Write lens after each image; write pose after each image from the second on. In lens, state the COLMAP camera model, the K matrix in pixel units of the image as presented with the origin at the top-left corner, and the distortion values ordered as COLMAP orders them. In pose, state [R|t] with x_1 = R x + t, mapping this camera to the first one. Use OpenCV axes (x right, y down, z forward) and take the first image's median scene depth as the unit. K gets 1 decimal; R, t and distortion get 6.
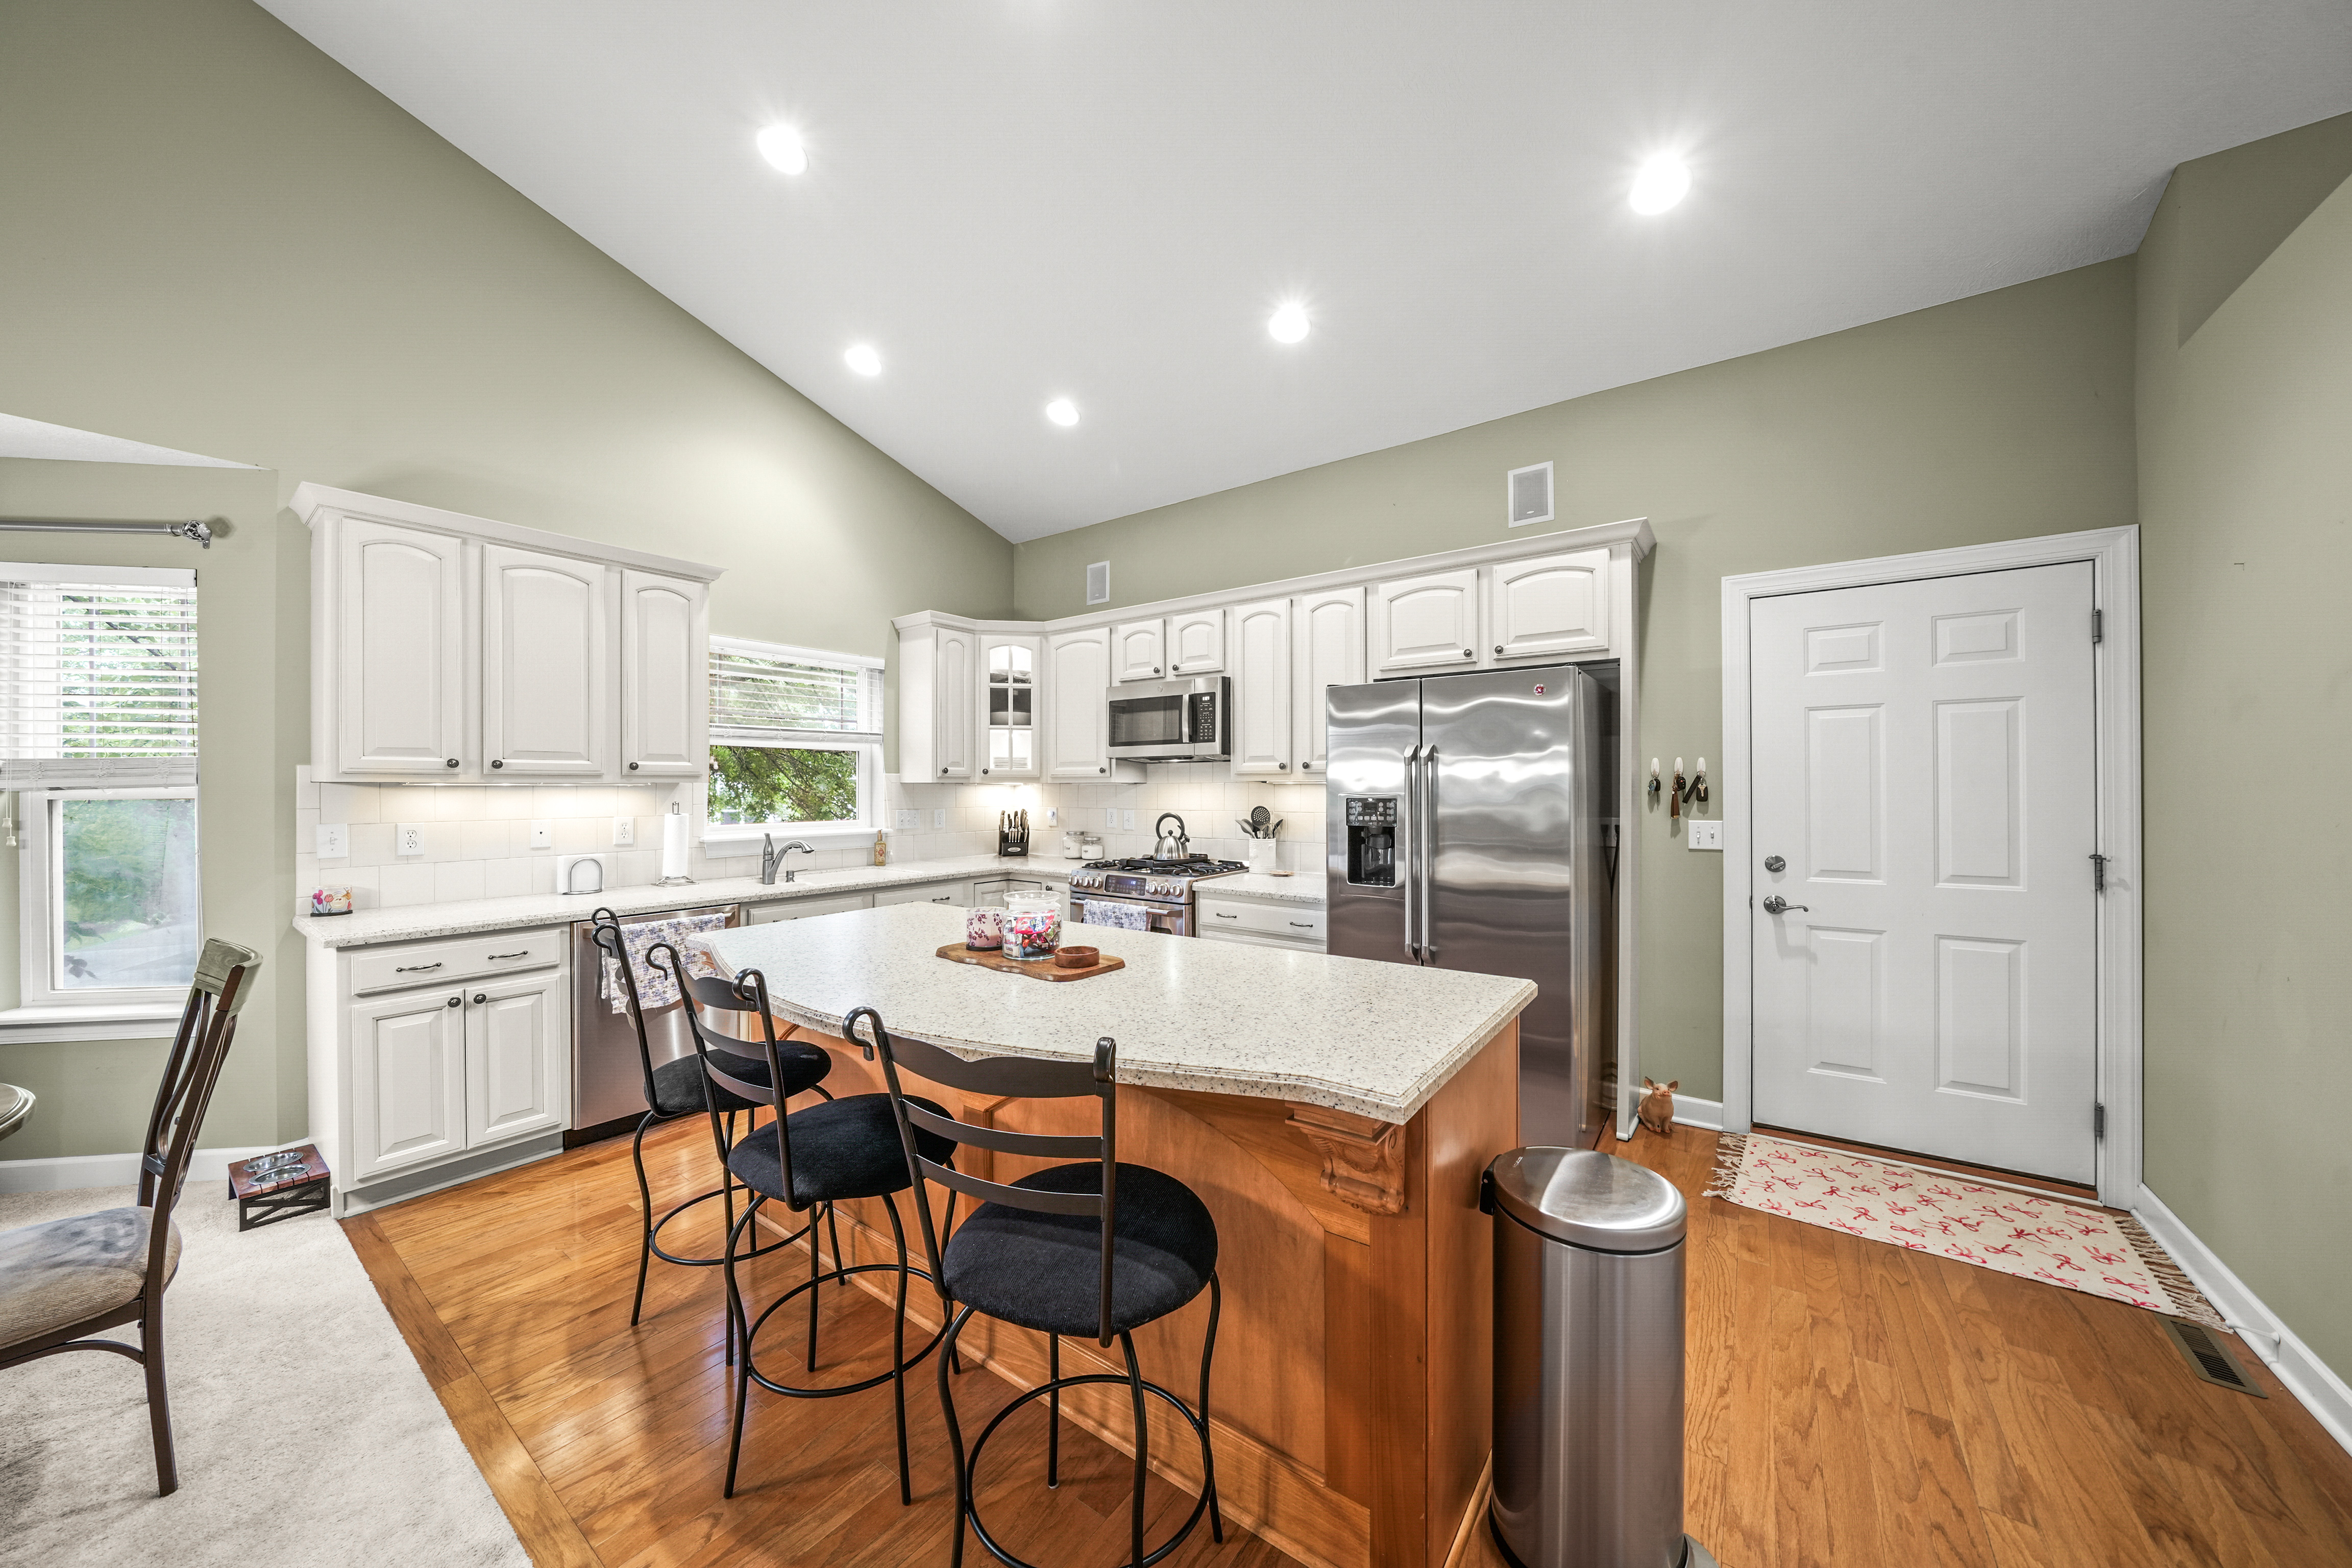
lens RADIAL K [[813.1, 0, 1168.8], [0, 813.1, 787.5], [0, 0, 1]] dist [-0.009146, 0.000714]
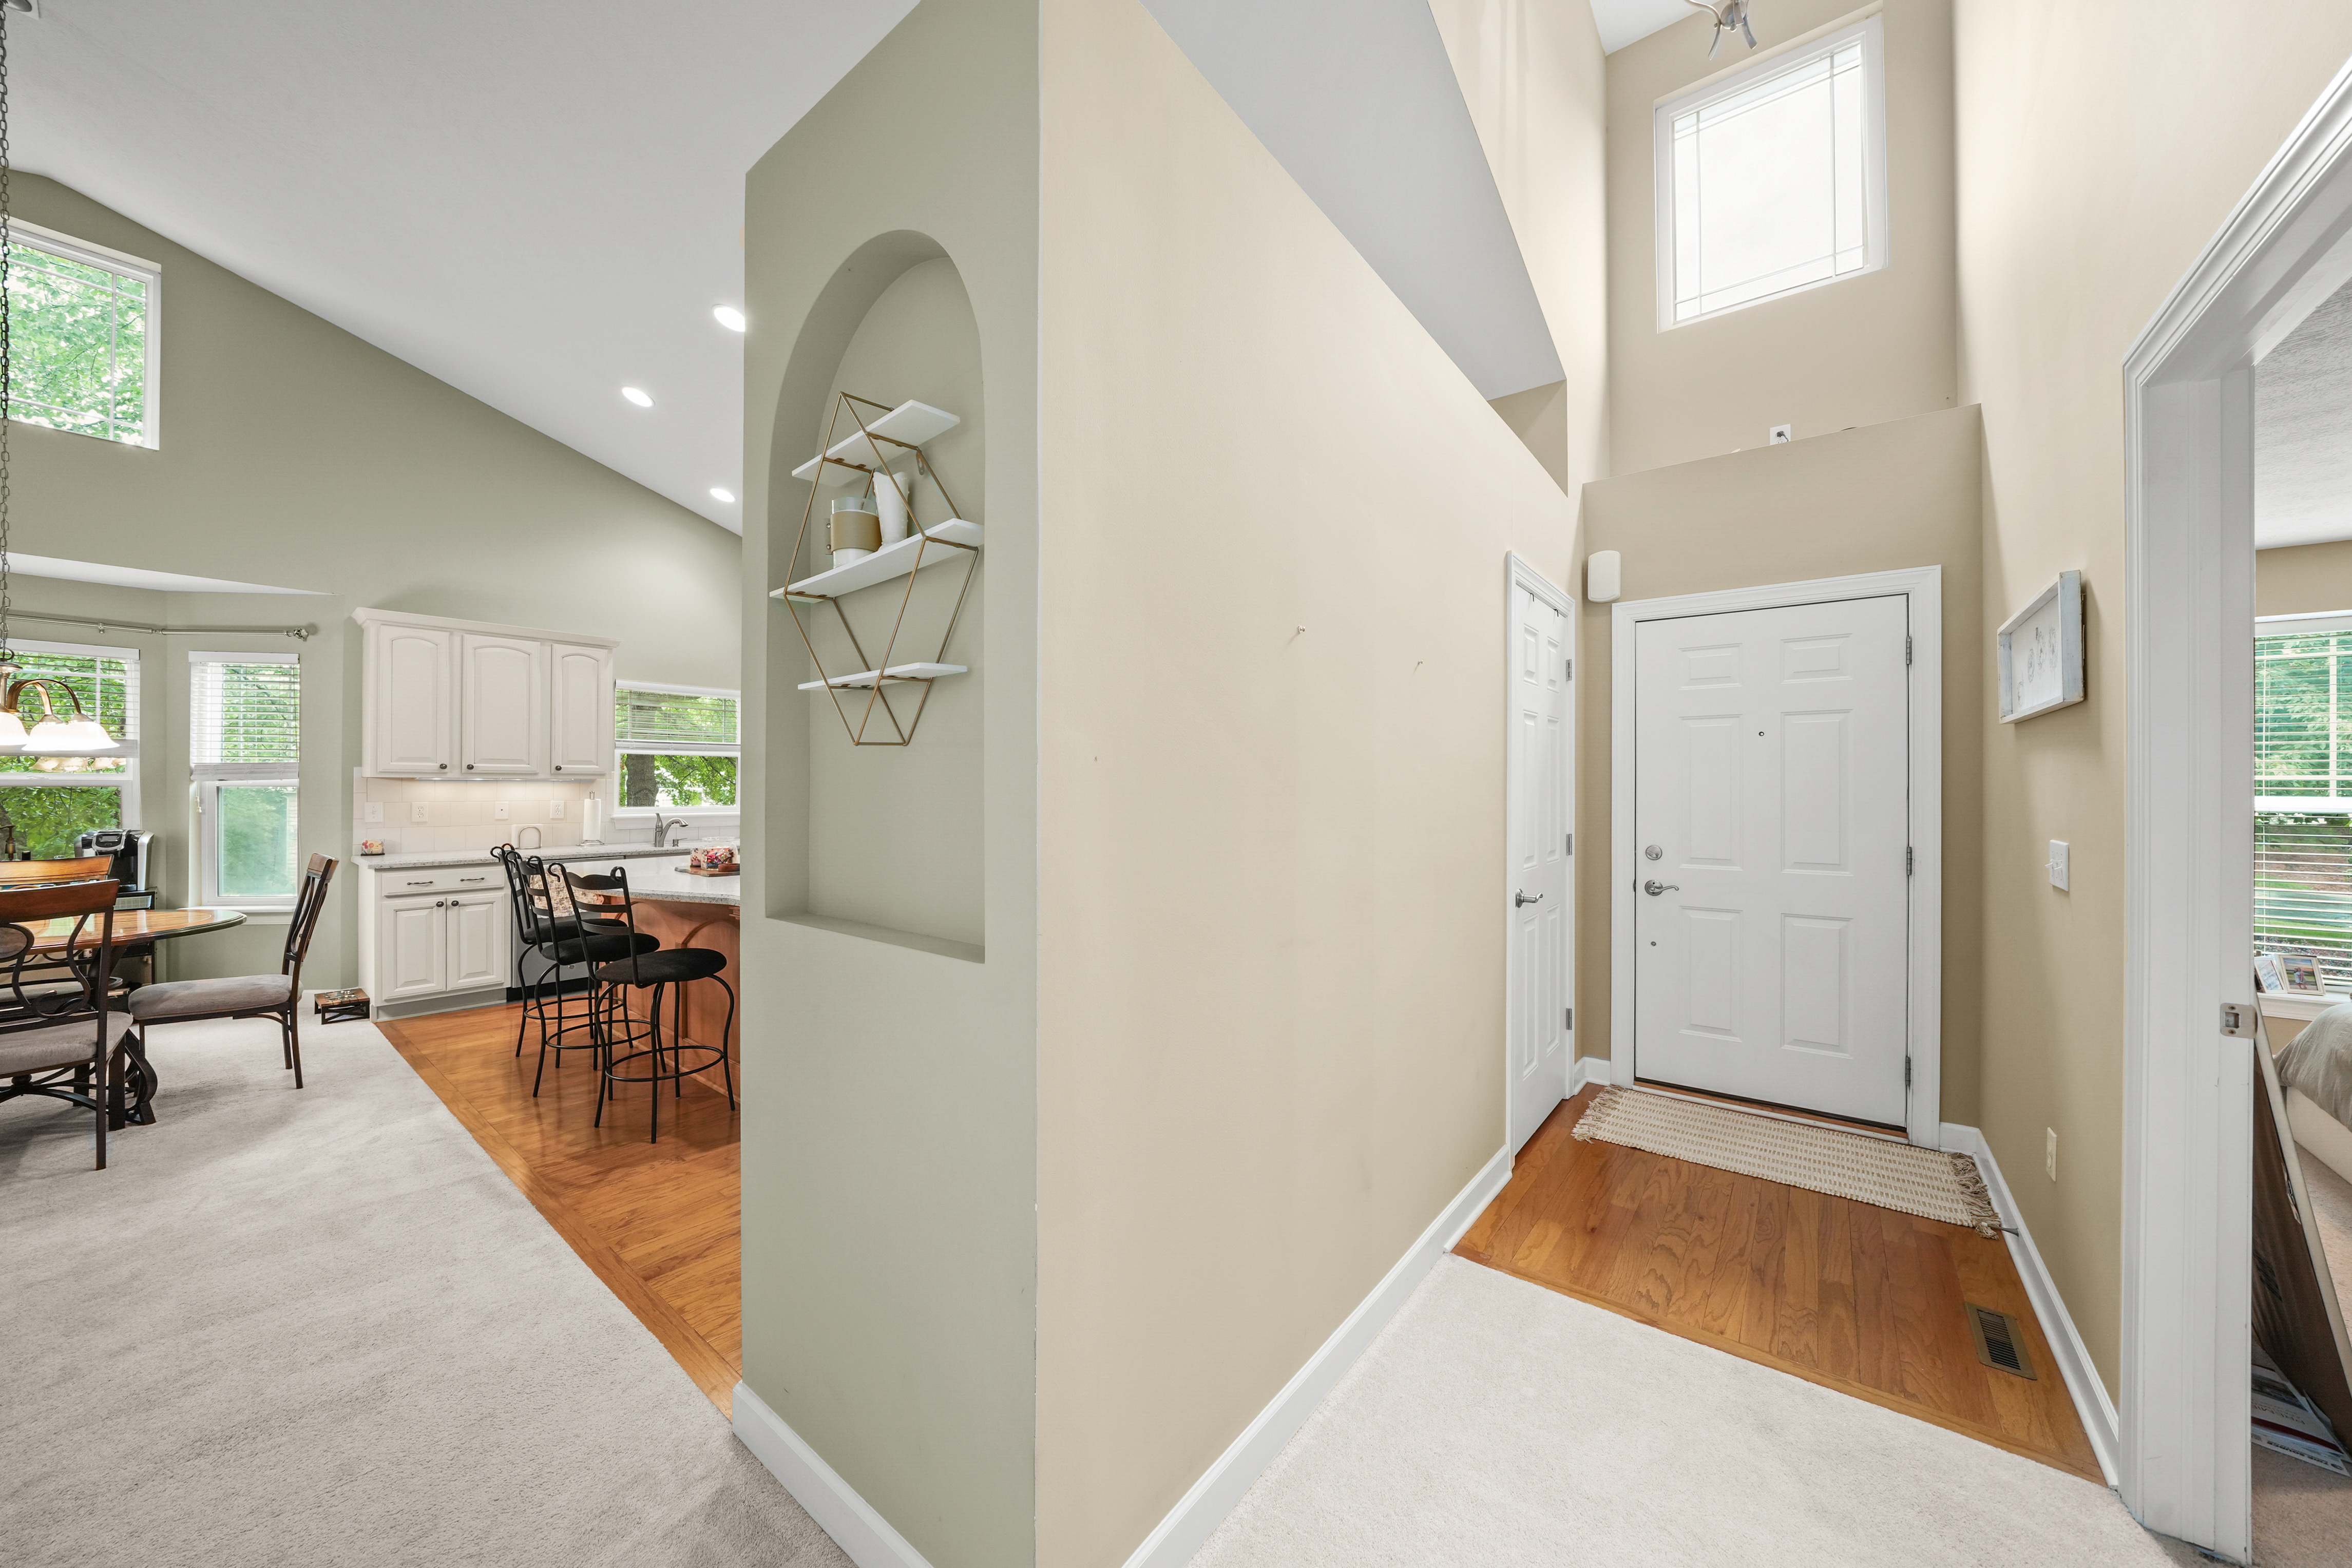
lens RADIAL K [[813.1, 0, 1158.4], [0, 813.1, 785.6], [0, 0, 1]] dist [-0.009146, 0.000714]
pose [[0.999280, 0.007053, -0.037281, 0.595670], [-0.007148, 0.999972, -0.002402, 0.002918], [0.037263, 0.002666, 0.999302, -0.560509]]
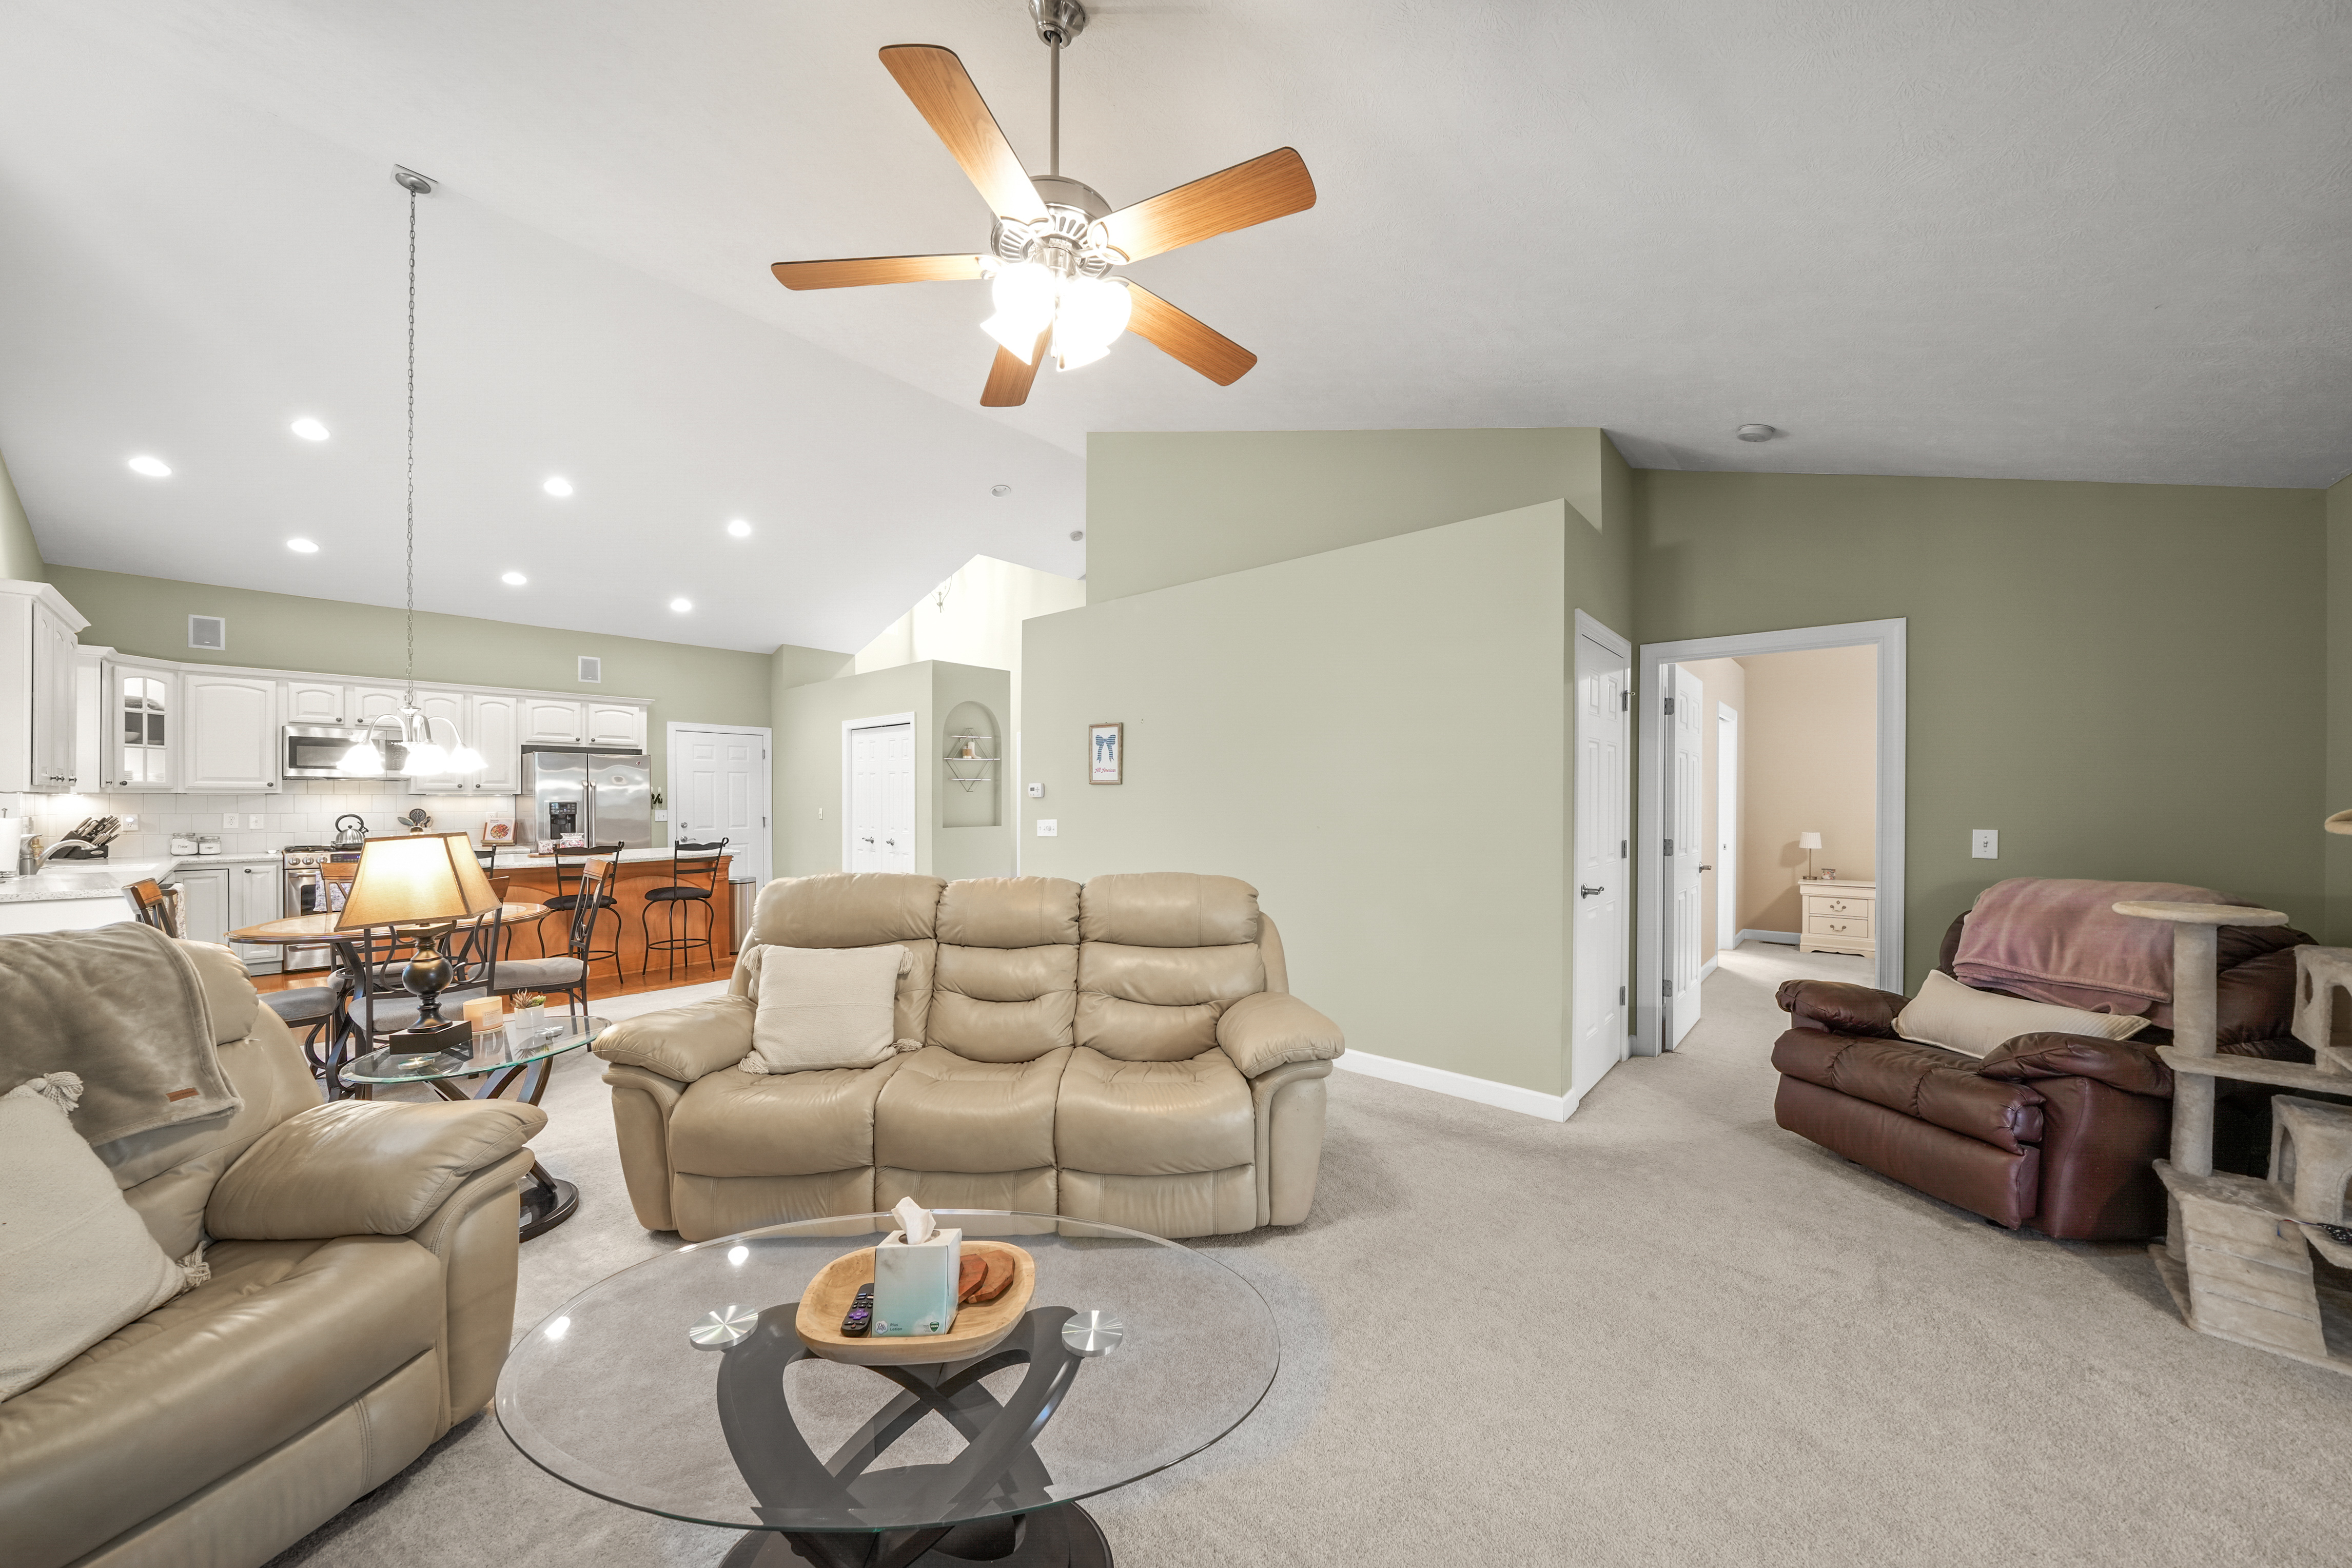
lens RADIAL K [[813.1, 0, 1162.5], [0, 813.1, 799.3], [0, 0, 1]] dist [-0.009146, 0.000714]
pose [[0.086775, 0.001513, 0.996227, -1.891949], [-0.000650, 0.999999, -0.001463, 0.006594], [-0.996228, -0.000521, 0.086776, -0.903449]]
